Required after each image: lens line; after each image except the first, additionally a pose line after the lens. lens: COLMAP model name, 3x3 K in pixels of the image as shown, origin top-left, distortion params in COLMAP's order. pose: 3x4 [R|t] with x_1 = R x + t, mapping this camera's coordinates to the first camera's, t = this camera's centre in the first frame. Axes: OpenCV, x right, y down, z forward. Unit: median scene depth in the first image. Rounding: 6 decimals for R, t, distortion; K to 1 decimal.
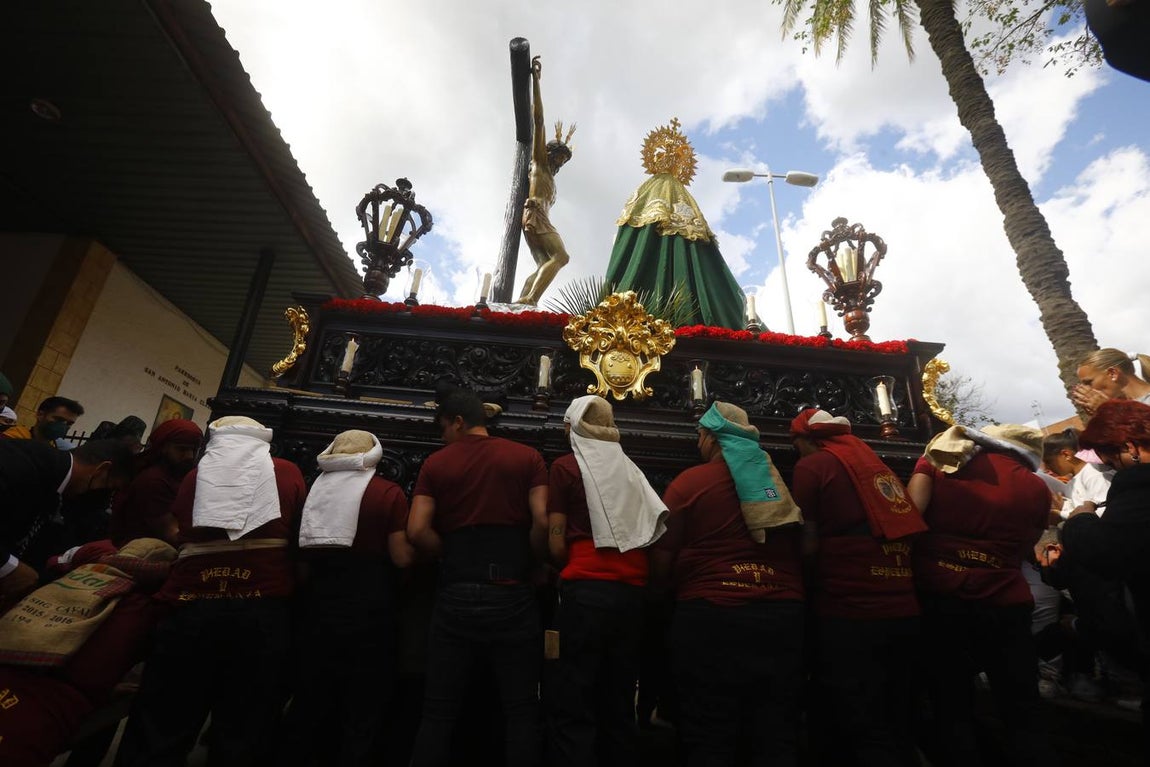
lens RADIAL K [[528.3, 0, 565.8], [0, 528.3, 387.1], [0, 0, 1]] dist [-0.081088, 0.032360]
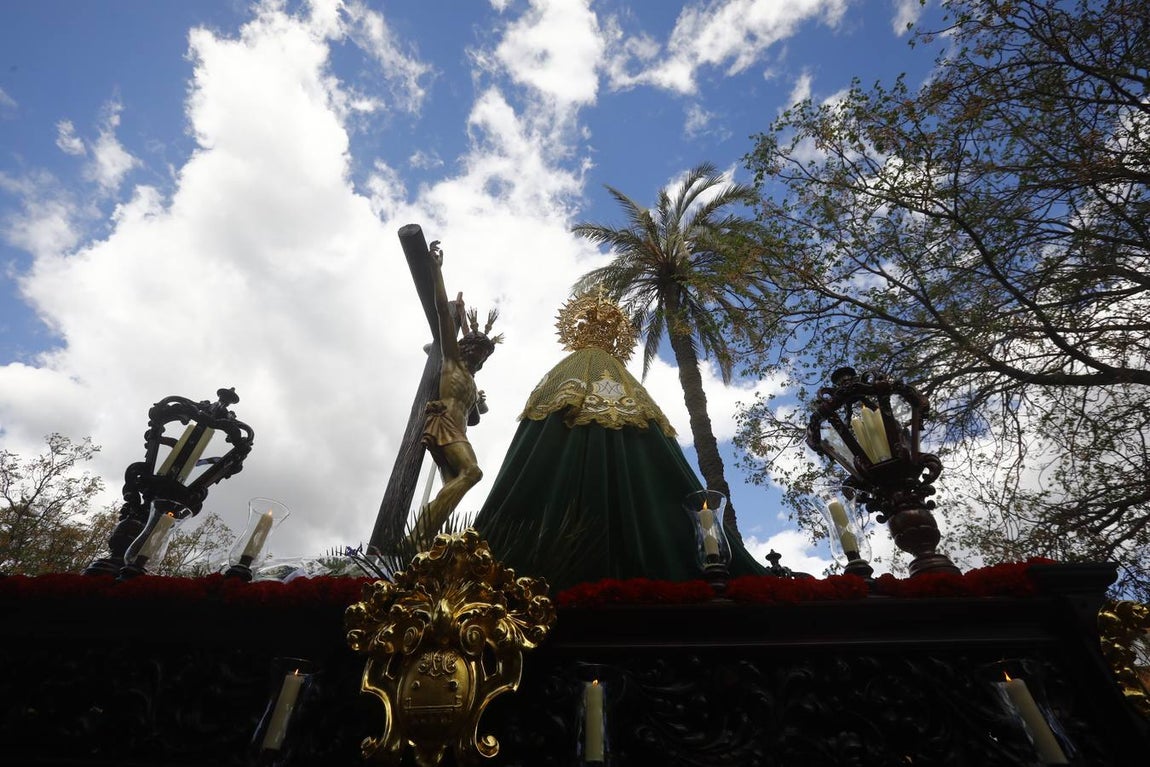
lens RADIAL K [[528.3, 0, 565.8], [0, 528.3, 387.1], [0, 0, 1]] dist [-0.081088, 0.032360]
pose [[0.991907, -0.110941, -0.061744, 0.211356], [0.078958, 0.919828, -0.384296, -0.076187], [0.099428, 0.376310, 0.921143, 0.345967]]
